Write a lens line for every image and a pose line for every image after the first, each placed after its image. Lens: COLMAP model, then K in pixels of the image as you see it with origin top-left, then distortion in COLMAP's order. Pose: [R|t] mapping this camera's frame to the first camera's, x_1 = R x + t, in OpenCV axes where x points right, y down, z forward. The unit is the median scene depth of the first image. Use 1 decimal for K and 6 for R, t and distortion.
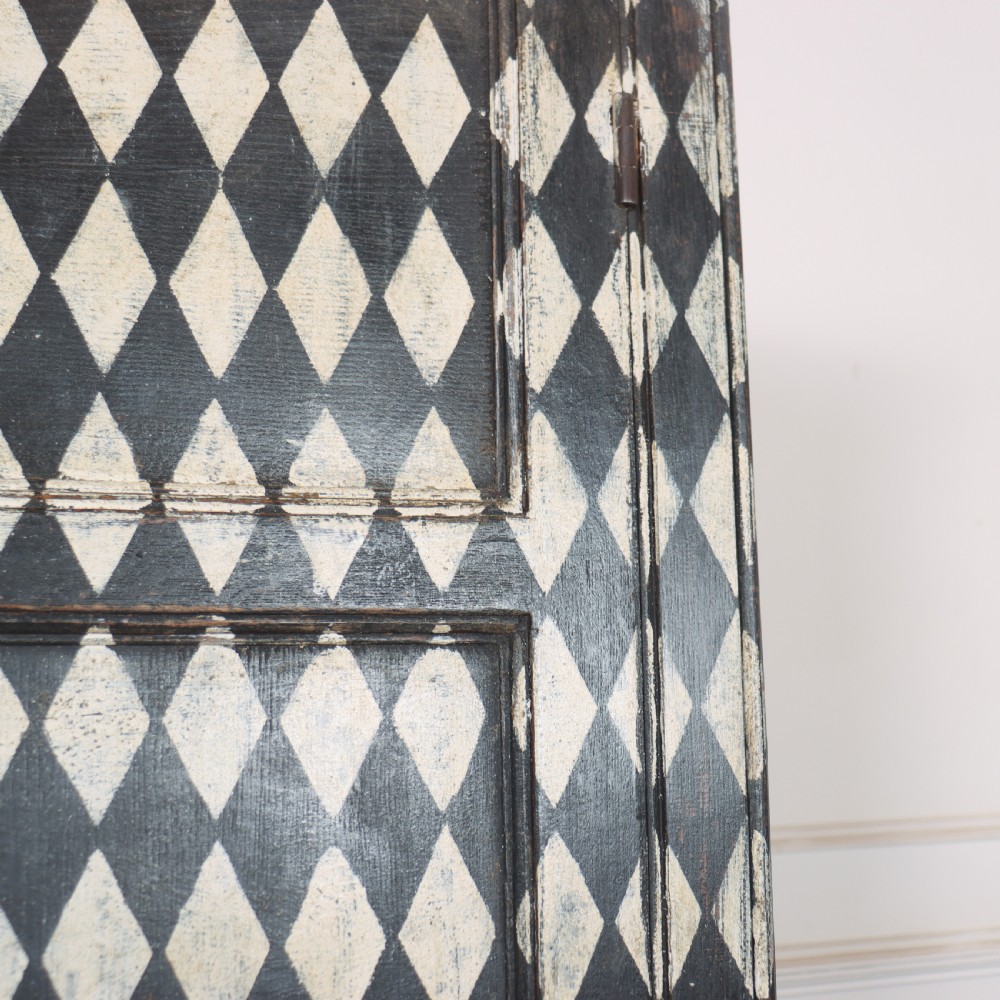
lens RADIAL K [[1558.0, 0, 436.5], [0, 1558.0, 498.5], [0, 0, 1]] dist [-0.120512, 0.316432]
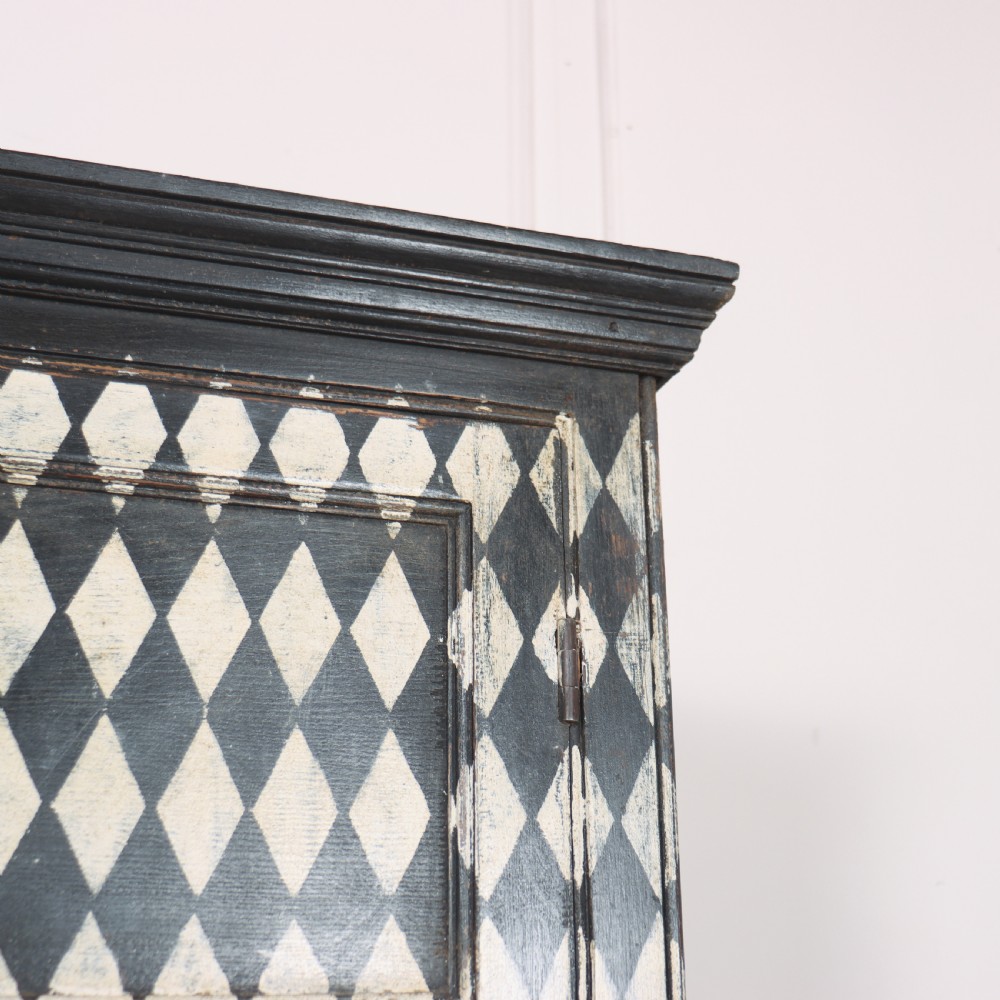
lens RADIAL K [[1558.0, 0, 436.5], [0, 1558.0, 498.5], [0, 0, 1]] dist [-0.120512, 0.316432]
pose [[0.999859, 0.014852, 0.007791, 0.016915], [-0.013370, 0.986306, -0.164382, -0.170038], [-0.010125, 0.164255, 0.986366, -0.134076]]
